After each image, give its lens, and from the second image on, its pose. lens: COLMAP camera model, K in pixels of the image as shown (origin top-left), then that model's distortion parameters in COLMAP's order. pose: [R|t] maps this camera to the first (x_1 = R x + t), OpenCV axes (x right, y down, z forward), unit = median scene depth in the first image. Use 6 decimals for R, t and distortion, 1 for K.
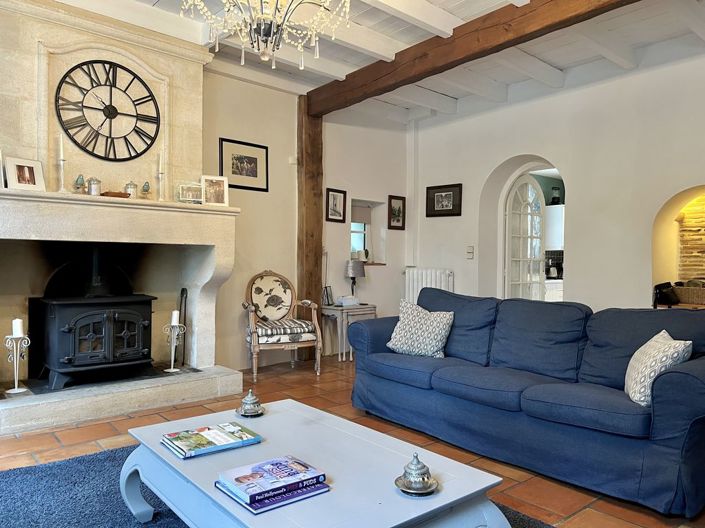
lens RADIAL K [[531.4, 0, 351.3], [0, 531.4, 262.5], [0, 0, 1]] dist [0.019434, -0.002340]
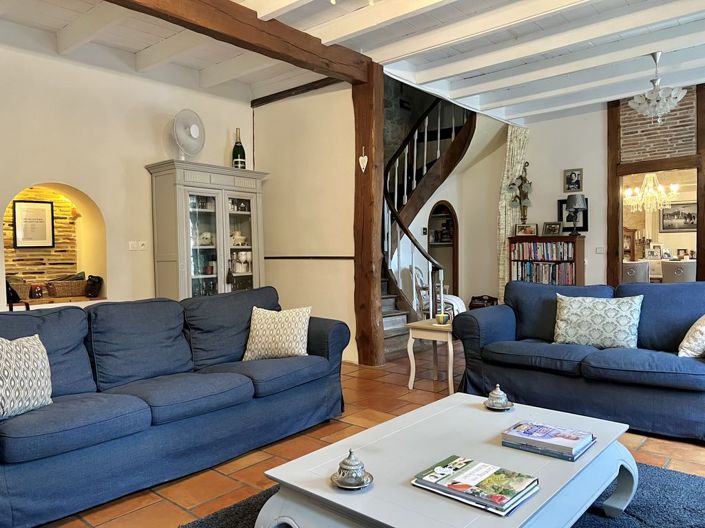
lens RADIAL K [[531.4, 0, 351.3], [0, 531.4, 264.8], [0, 0, 1]] dist [0.019434, -0.002340]
pose [[-0.152679, -0.033274, 0.987716, -0.792581], [0.016920, 0.999199, 0.036276, -0.021793], [-0.988131, 0.022251, -0.151993, 1.012816]]
